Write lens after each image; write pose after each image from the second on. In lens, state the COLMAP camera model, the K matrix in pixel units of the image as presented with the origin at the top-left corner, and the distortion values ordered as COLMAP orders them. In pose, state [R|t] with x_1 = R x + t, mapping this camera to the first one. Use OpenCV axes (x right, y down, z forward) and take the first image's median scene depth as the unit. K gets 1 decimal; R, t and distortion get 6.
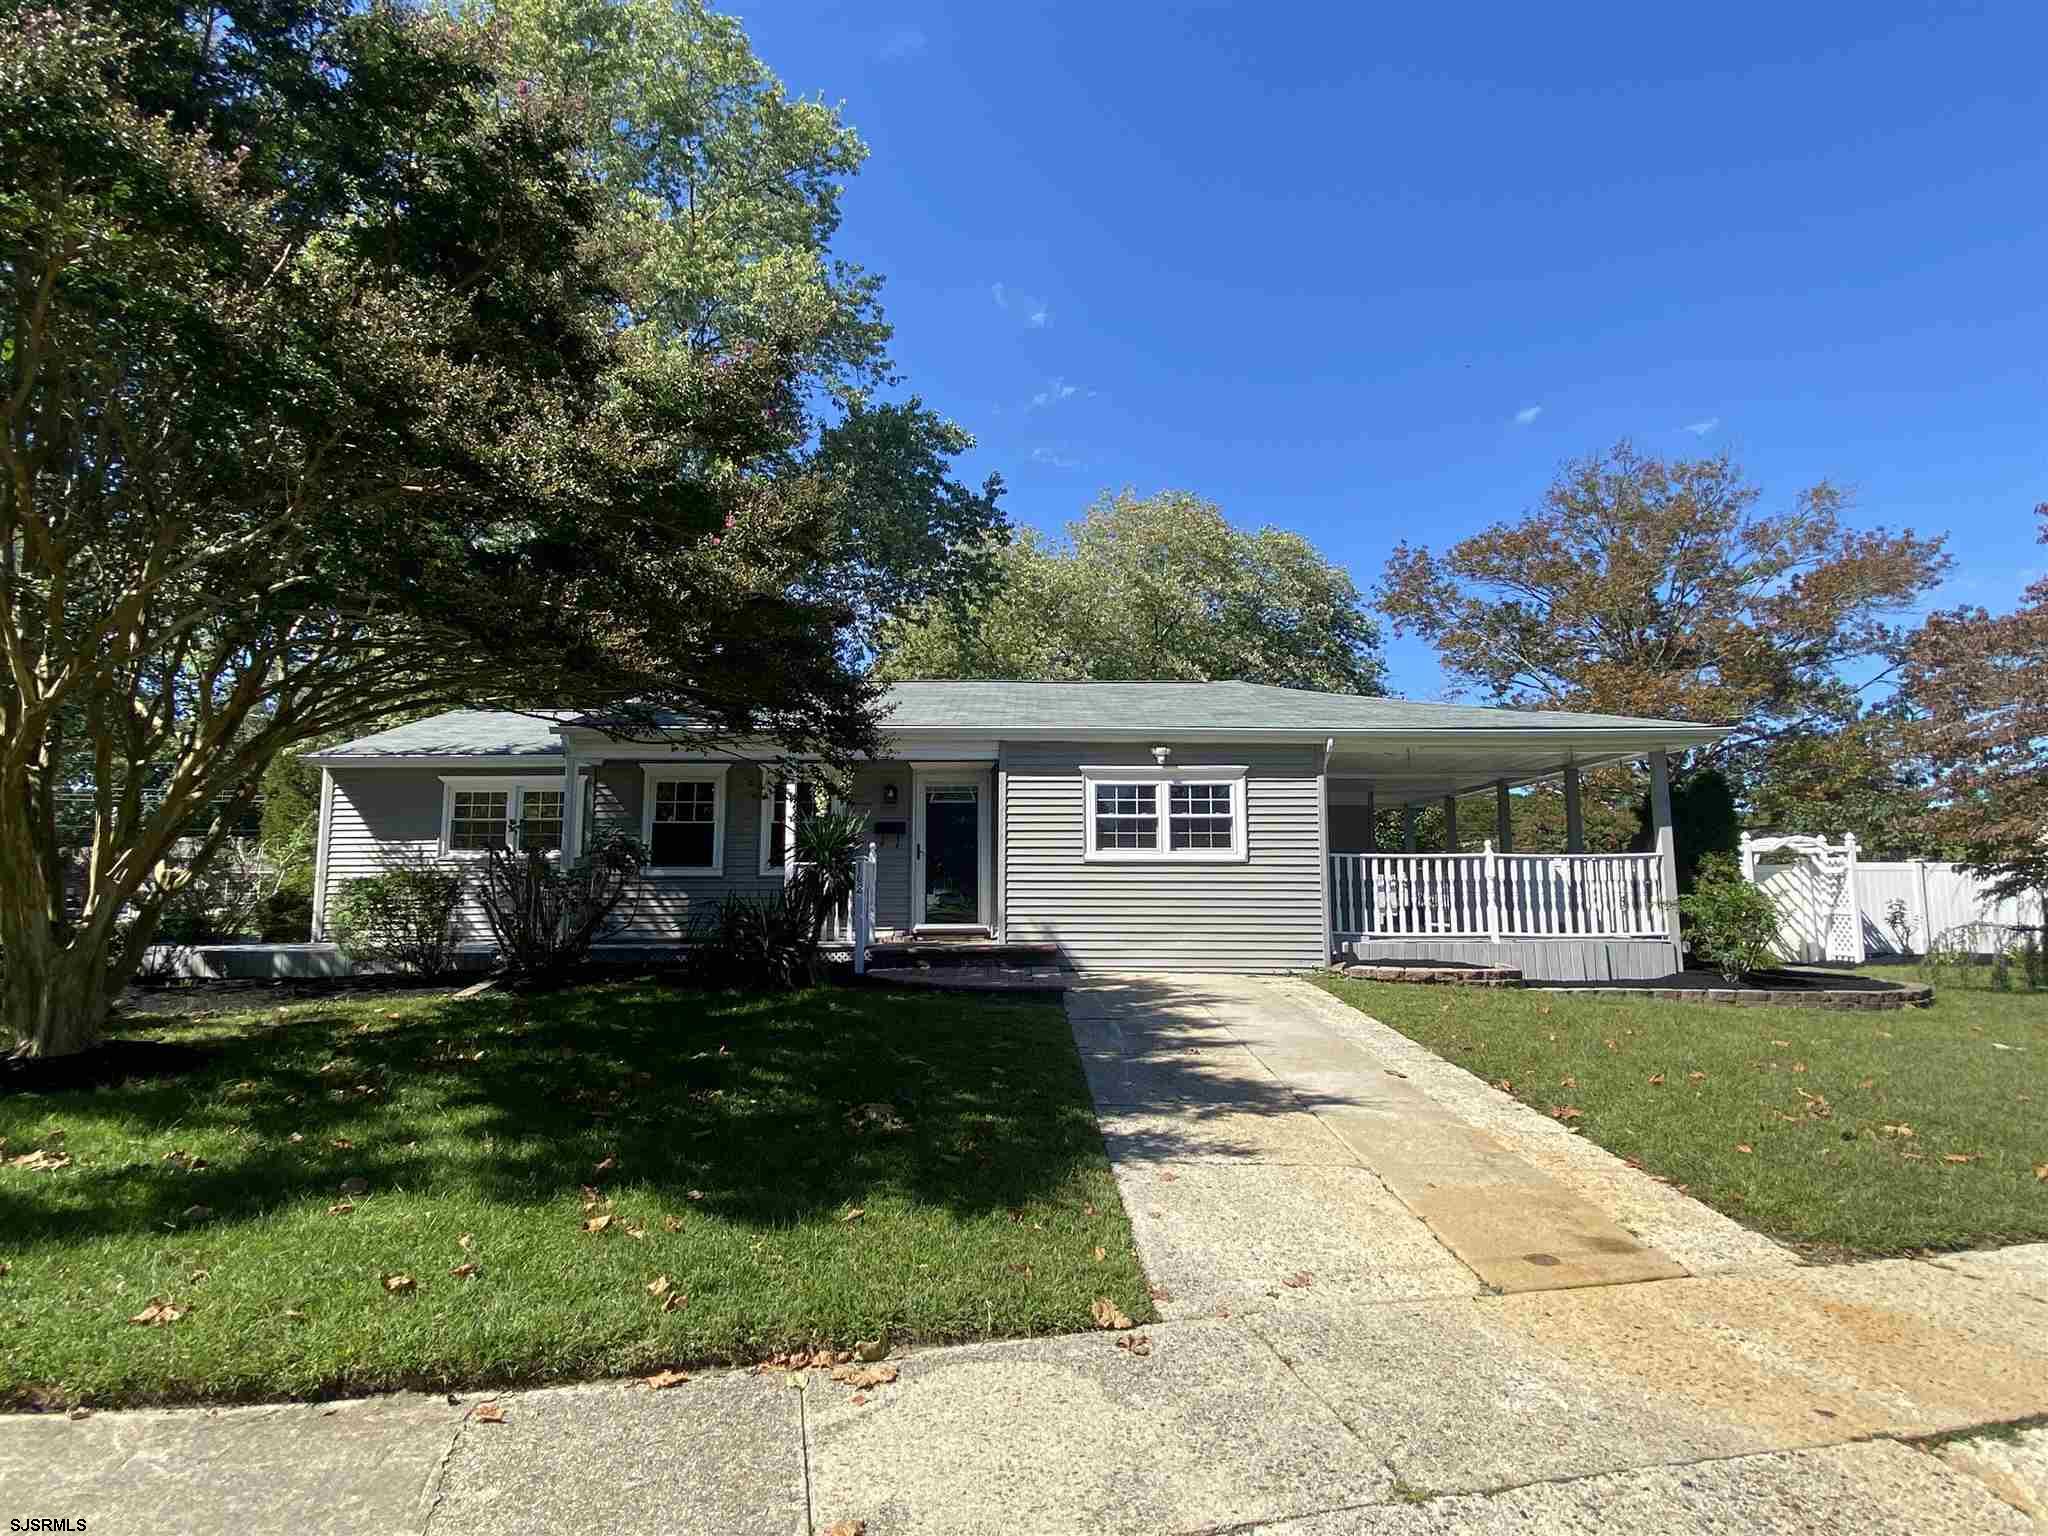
lens RADIAL K [[1068.8, 0, 1024.0], [0, 1068.8, 768.0], [0, 0, 1]] dist [0.017605, -0.018103]
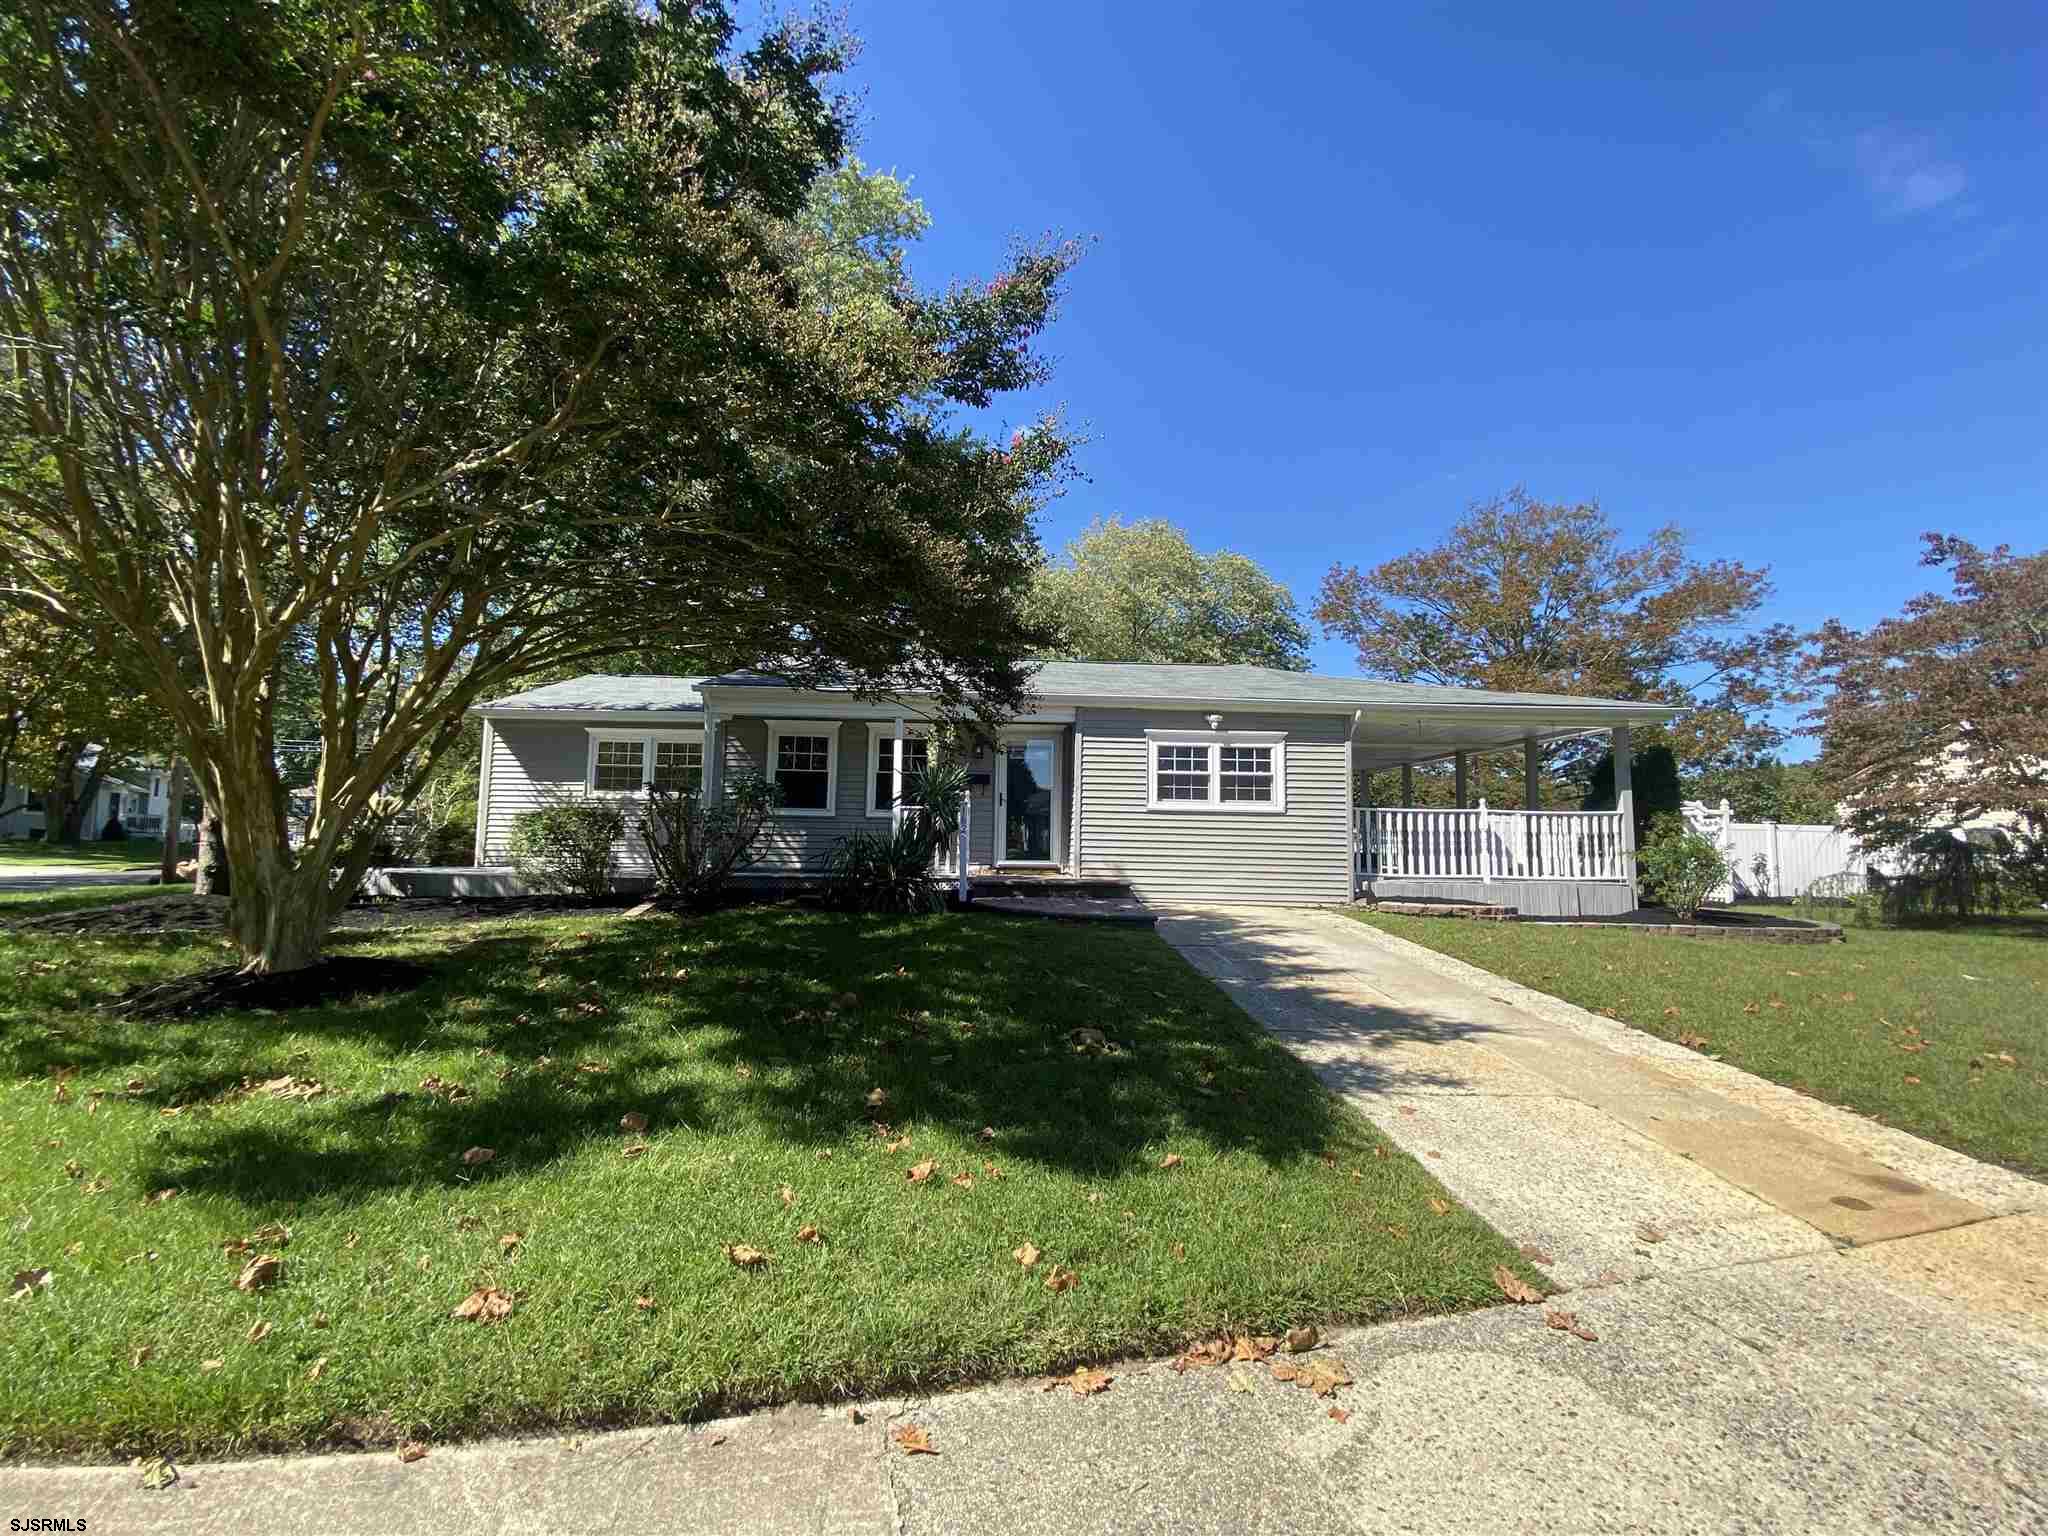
lens RADIAL K [[826.3, 0, 1024.0], [0, 826.3, 768.0], [0, 0, 1]] dist [0.014416, -0.015891]
pose [[0.999338, 0.020188, 0.030263, -0.114171], [-0.021155, 0.999264, 0.031984, 0.015539], [-0.029595, -0.032603, 0.999030, 0.096604]]
